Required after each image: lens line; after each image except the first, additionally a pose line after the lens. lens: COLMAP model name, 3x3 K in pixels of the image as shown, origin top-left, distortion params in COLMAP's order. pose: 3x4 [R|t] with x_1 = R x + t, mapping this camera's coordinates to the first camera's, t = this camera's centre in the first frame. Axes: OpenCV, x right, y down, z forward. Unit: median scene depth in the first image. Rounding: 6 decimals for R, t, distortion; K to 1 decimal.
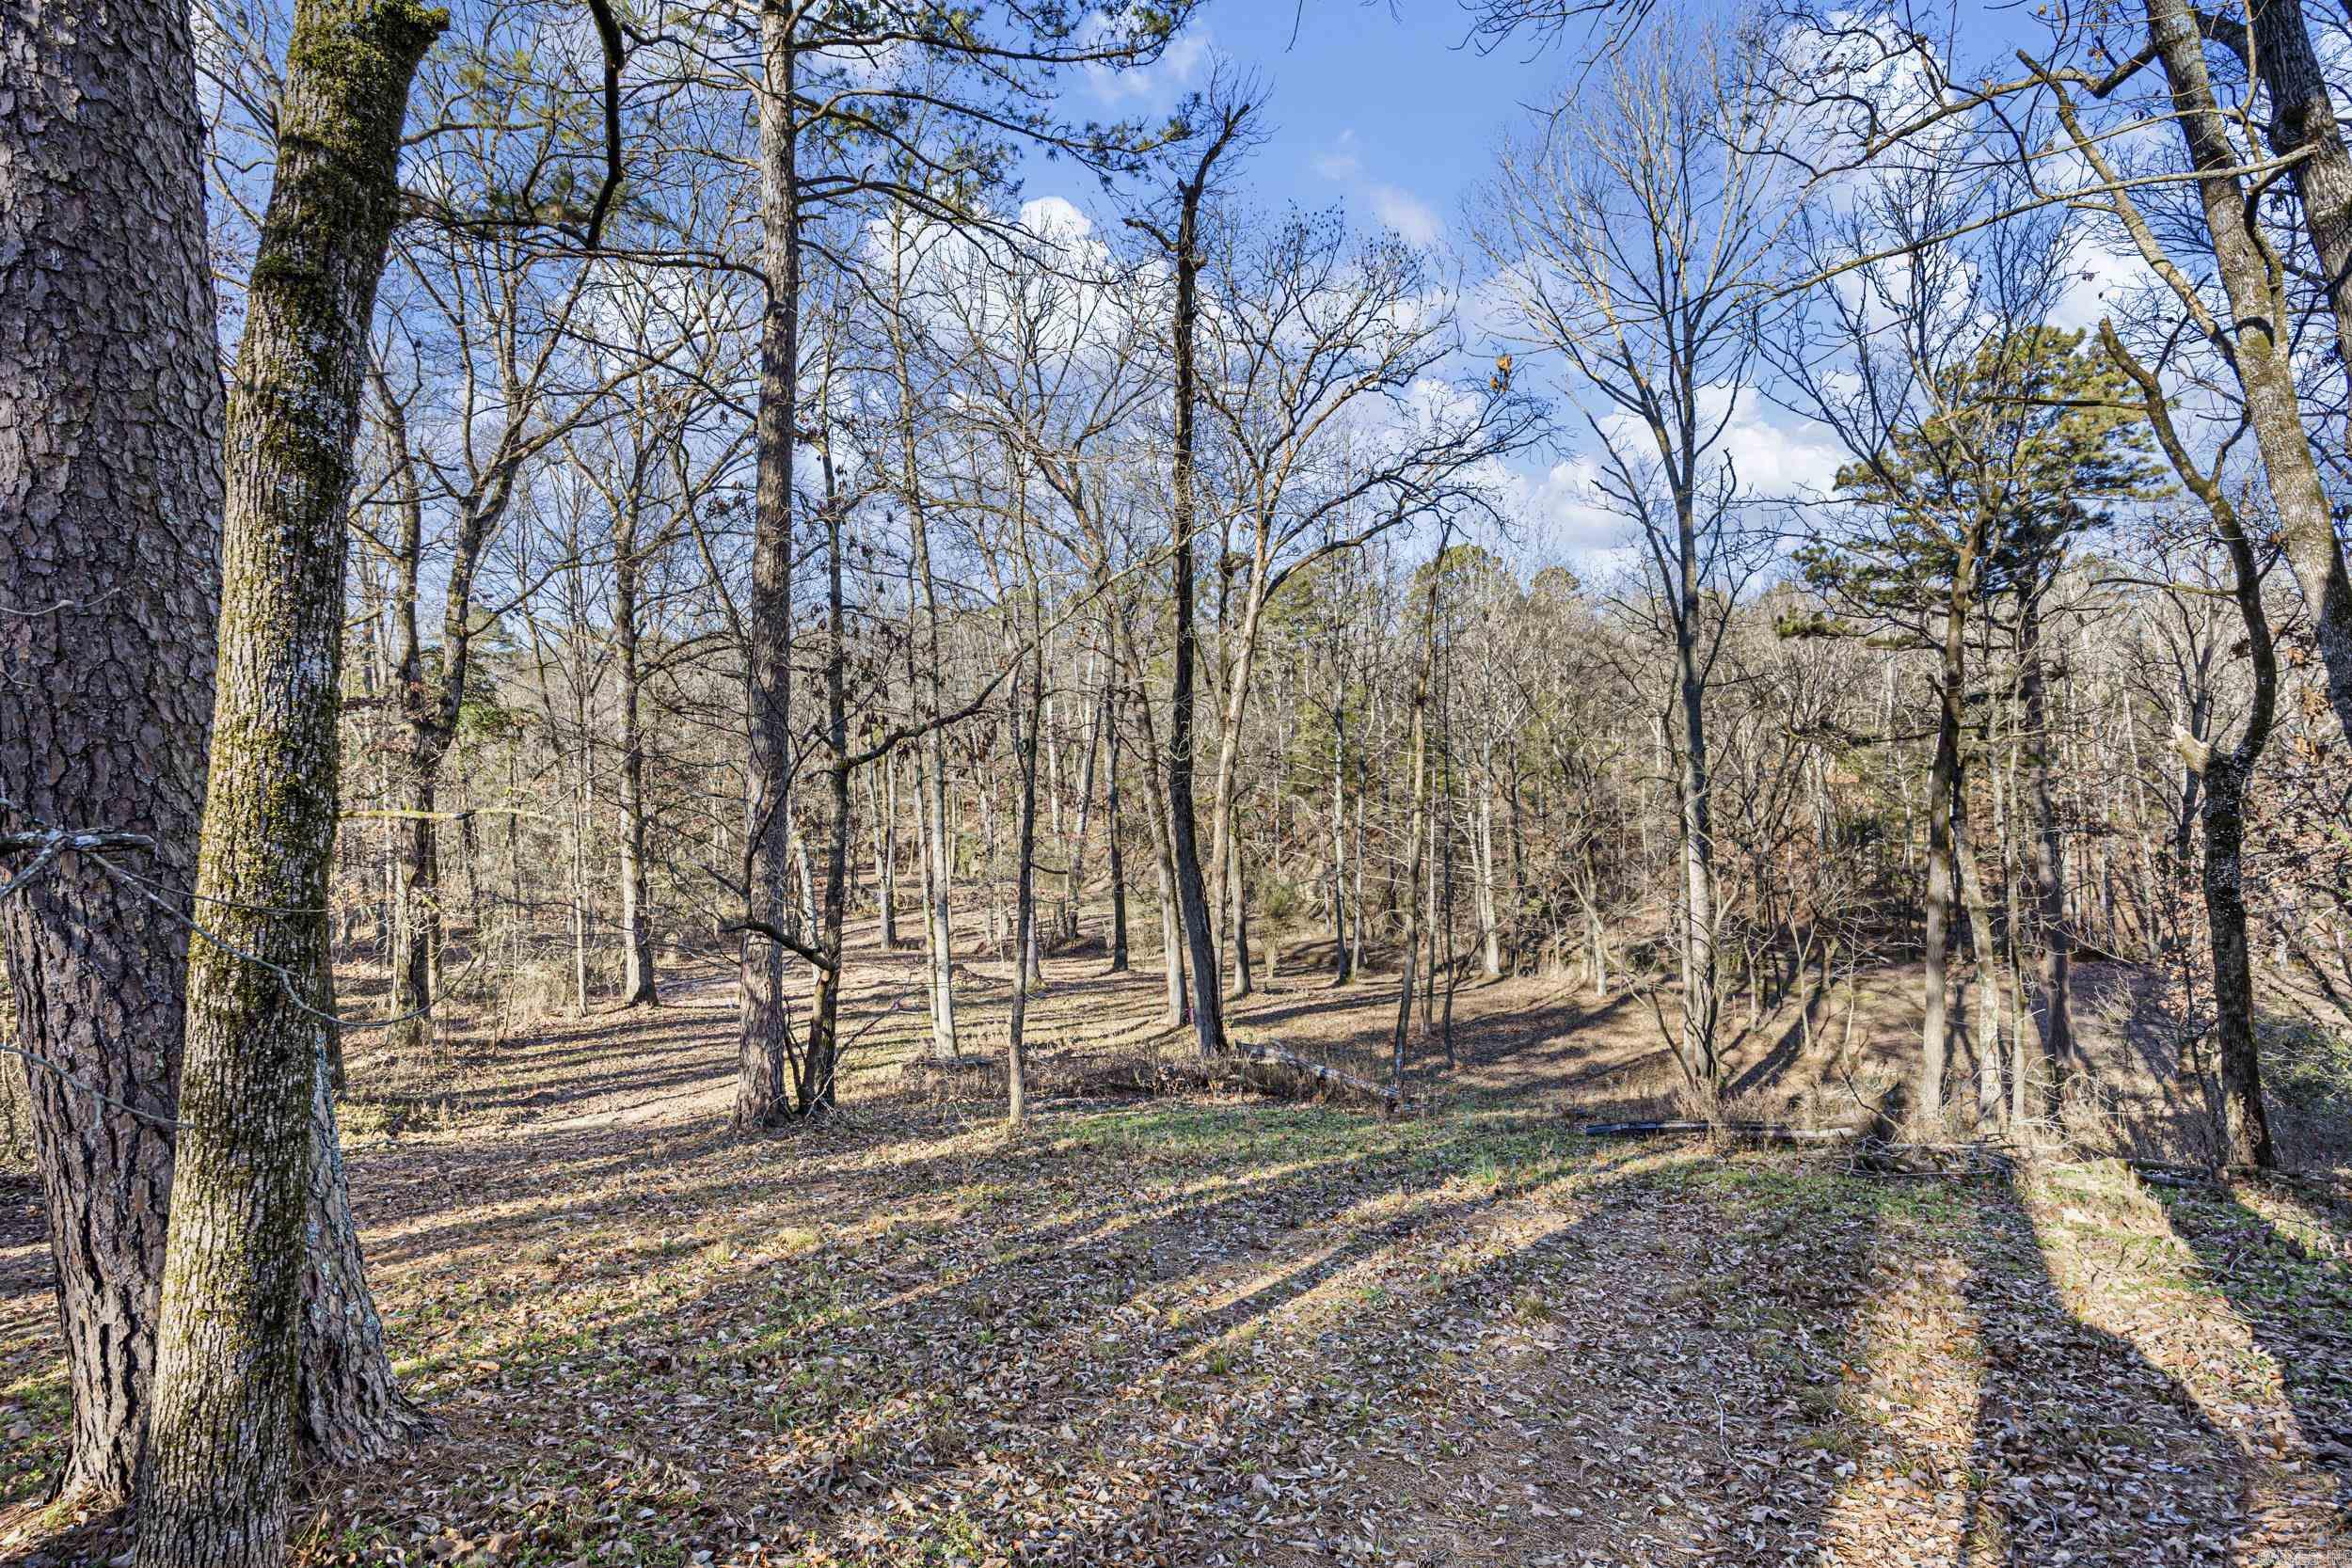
lens RADIAL K [[1048.8, 0, 1176.0], [0, 1048.8, 784.0], [0, 0, 1]] dist [0.000518, 0.000214]
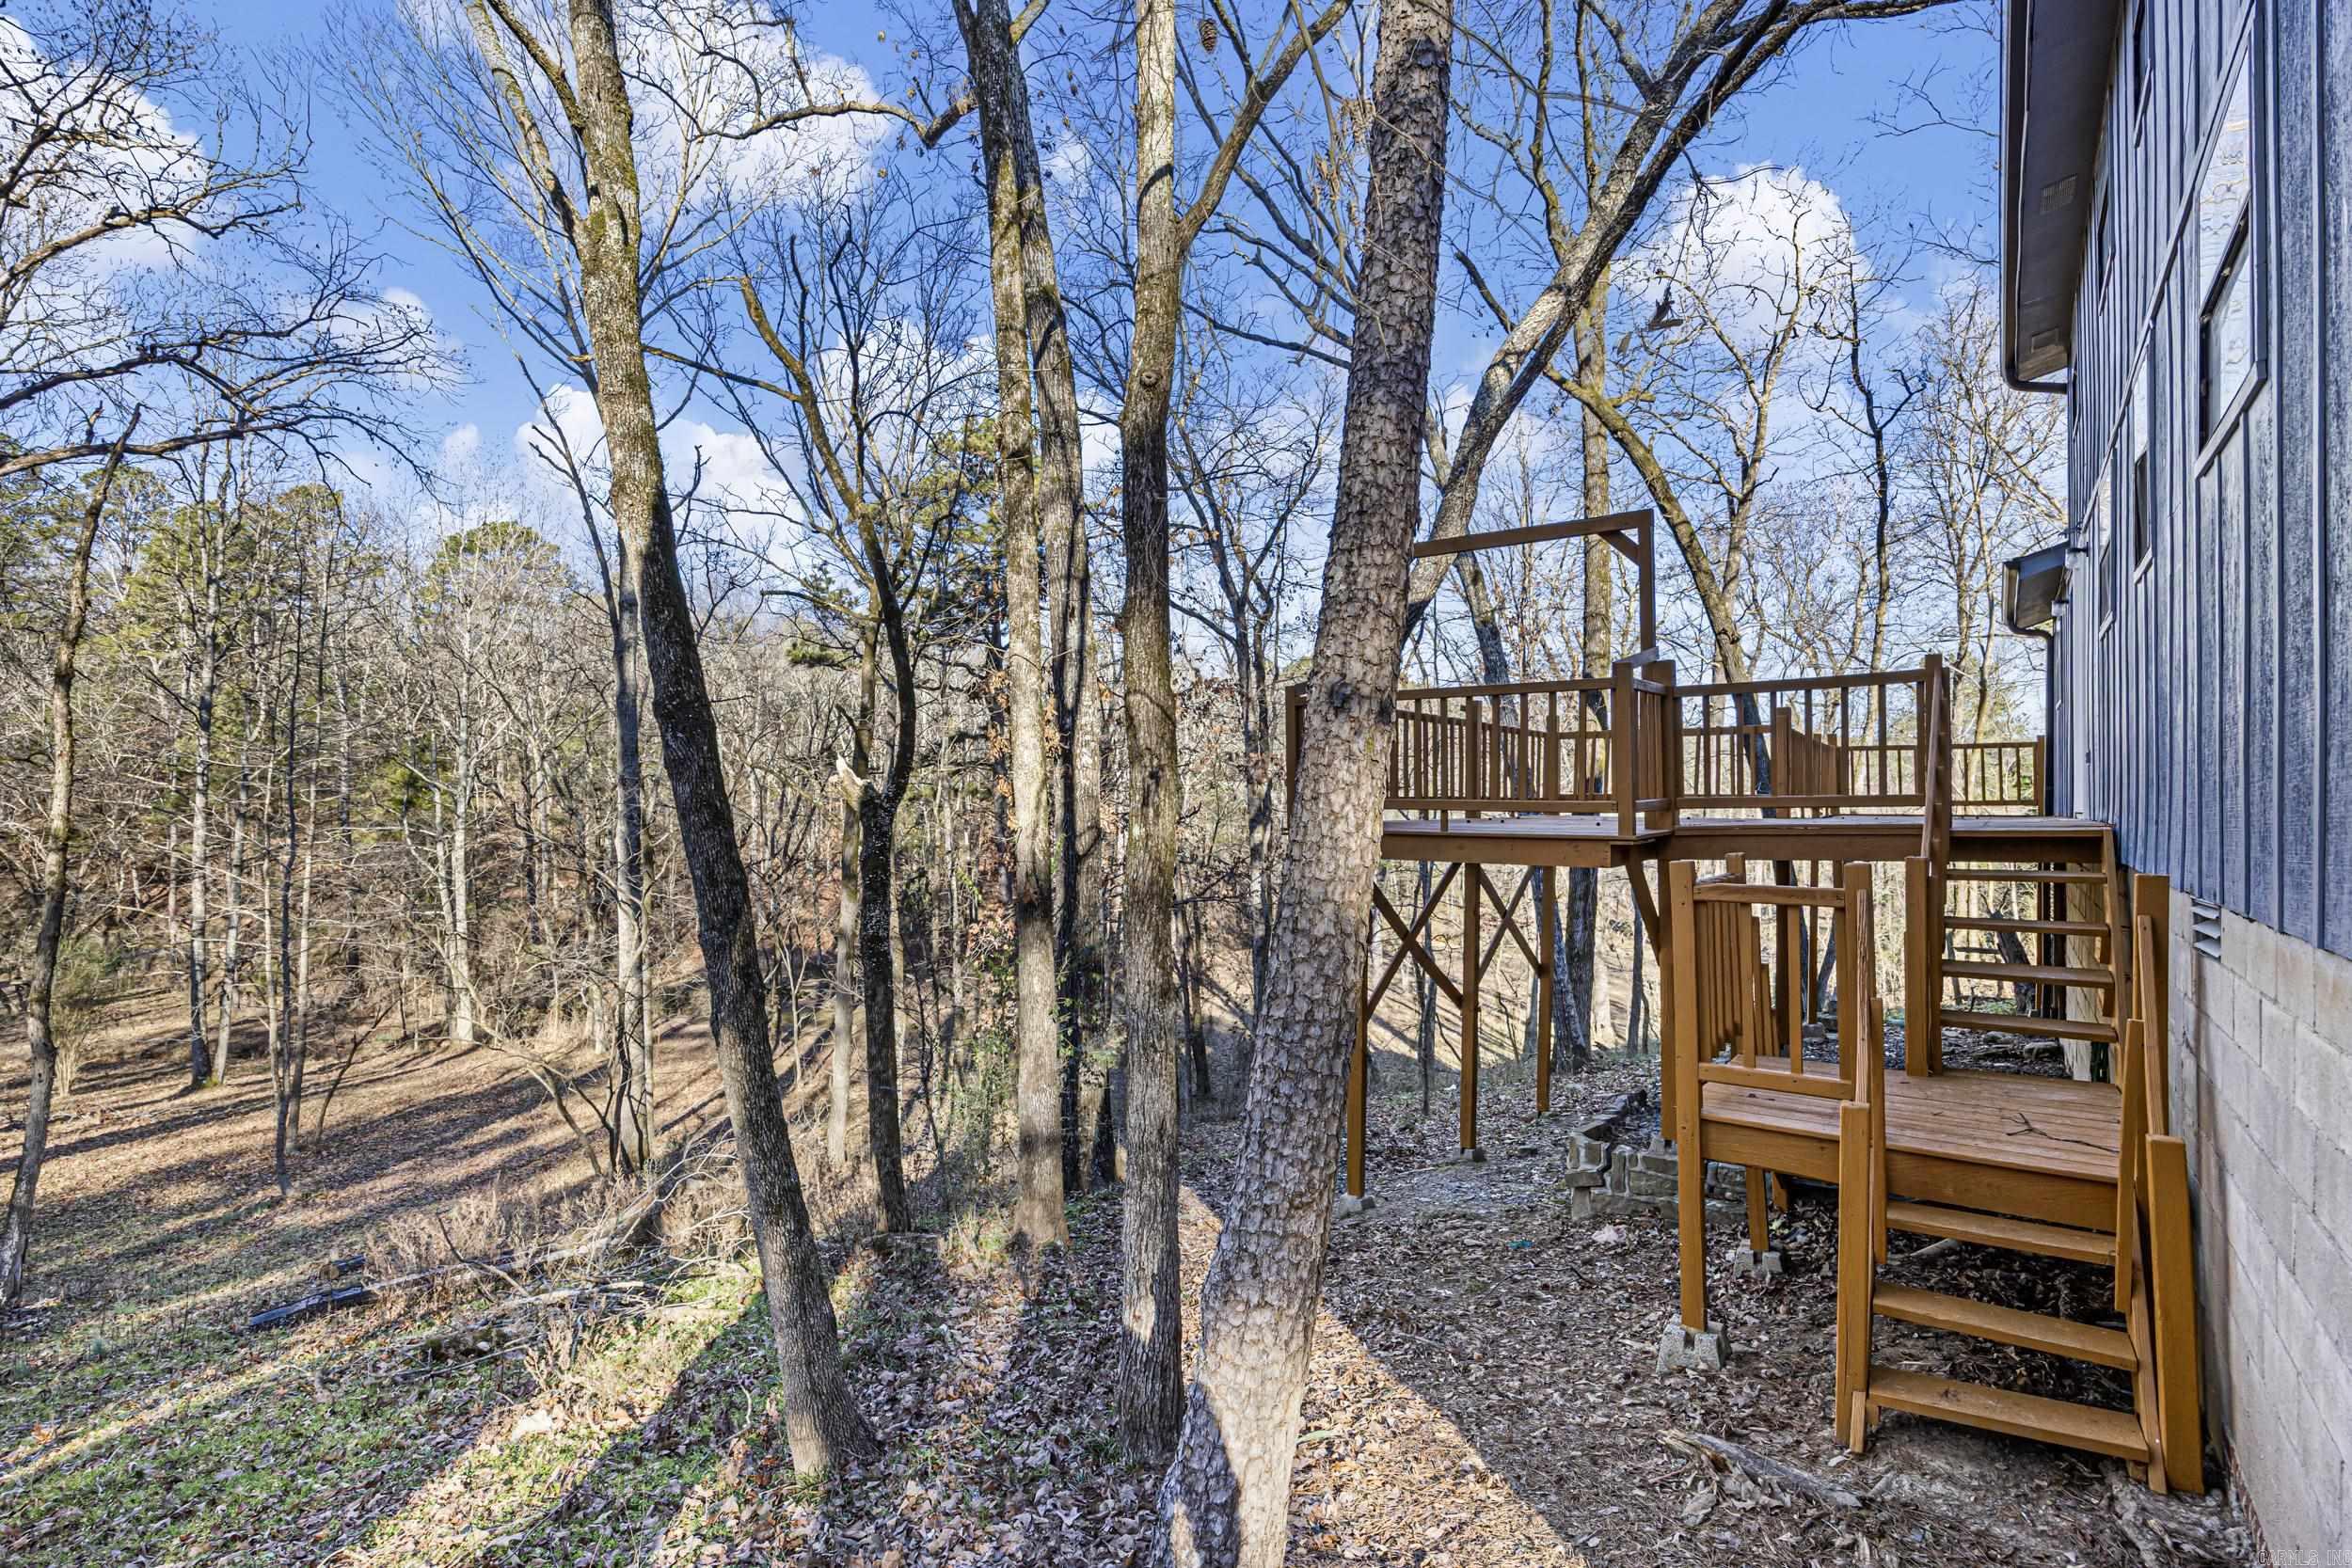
lens RADIAL K [[1048.8, 0, 1176.0], [0, 1048.8, 784.0], [0, 0, 1]] dist [0.000518, 0.000214]
pose [[0.725001, 0.031877, 0.688010, 0.171924], [-0.015794, 0.999435, -0.029663, -0.003675], [-0.688567, 0.010639, 0.725095, 0.044067]]
